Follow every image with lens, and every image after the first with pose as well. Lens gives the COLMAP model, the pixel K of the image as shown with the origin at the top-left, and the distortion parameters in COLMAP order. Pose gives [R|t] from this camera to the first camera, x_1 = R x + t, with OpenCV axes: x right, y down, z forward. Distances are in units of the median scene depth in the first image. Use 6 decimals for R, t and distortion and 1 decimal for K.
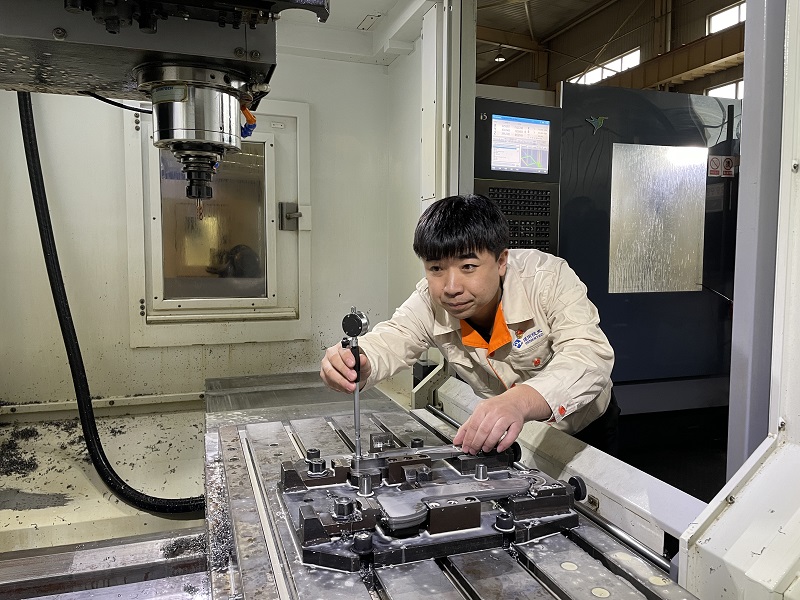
lens RADIAL K [[610.3, 0, 409.4], [0, 610.3, 298.1], [0, 0, 1]] dist [0.073870, -0.090693]
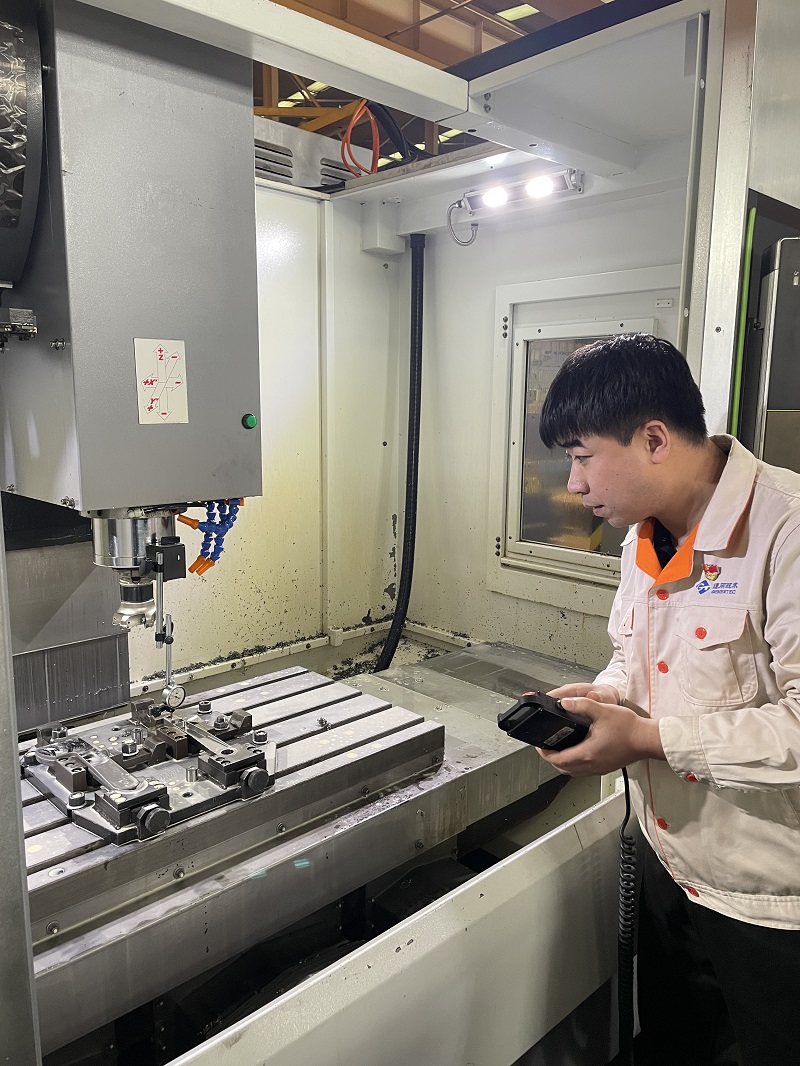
lens RADIAL K [[813.2, 0, 402.1], [0, 813.2, 535.2], [0, 0, 1]] dist [0.073870, -0.090693]
pose [[0.405384, 0.153148, -0.901227, 0.624538], [-0.075365, 0.988110, 0.134011, -0.167798], [0.911034, 0.013595, 0.412106, 0.489382]]
